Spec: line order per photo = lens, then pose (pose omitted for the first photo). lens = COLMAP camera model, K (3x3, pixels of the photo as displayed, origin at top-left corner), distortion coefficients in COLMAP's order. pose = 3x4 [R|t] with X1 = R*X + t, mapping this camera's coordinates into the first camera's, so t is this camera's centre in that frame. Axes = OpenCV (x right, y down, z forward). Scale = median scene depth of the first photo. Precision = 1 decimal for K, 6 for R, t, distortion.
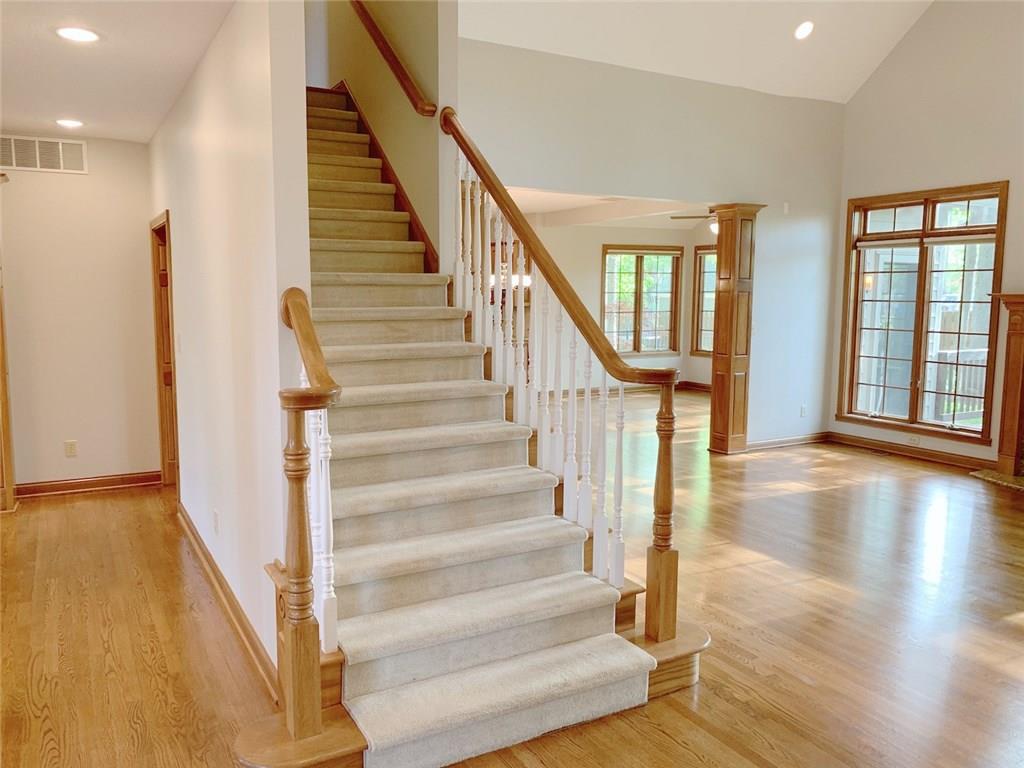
lens RADIAL K [[794.0, 0, 503.2], [0, 794.0, 380.9], [0, 0, 1]] dist [0.001363, 0.009863]
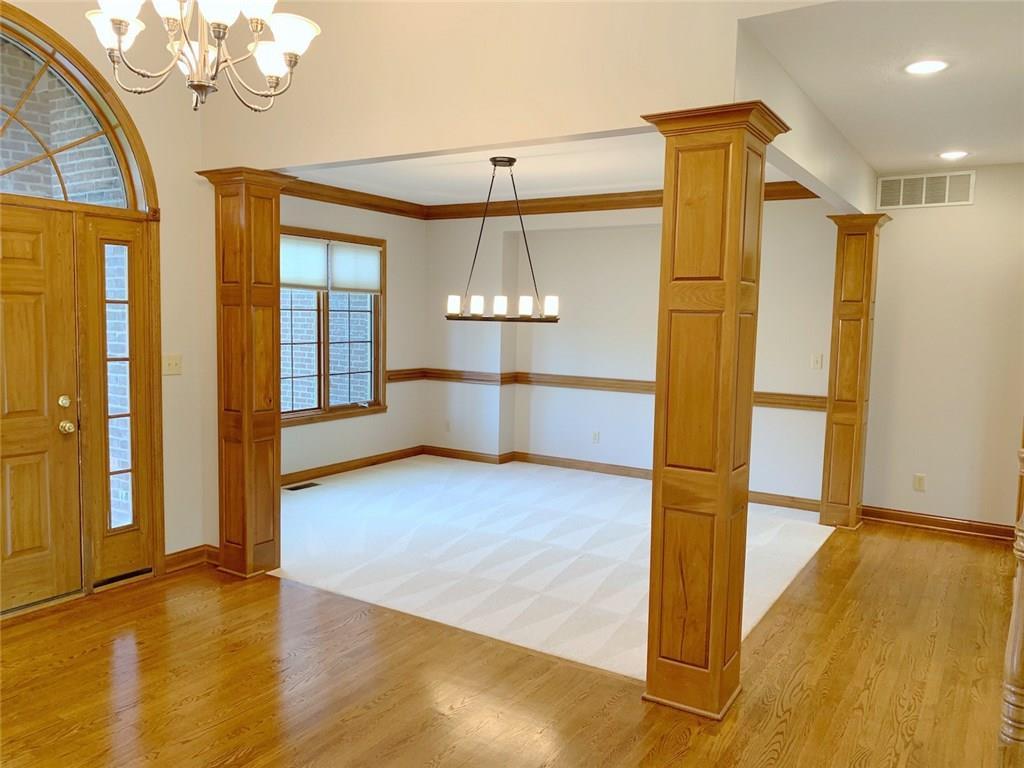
lens RADIAL K [[794.0, 0, 503.2], [0, 794.0, 380.9], [0, 0, 1]] dist [0.001363, 0.009863]
pose [[0.478030, 0.081929, -0.874514, 0.403210], [-0.118757, 0.992527, 0.028070, -0.040220], [0.870278, 0.090436, 0.484187, 0.335363]]
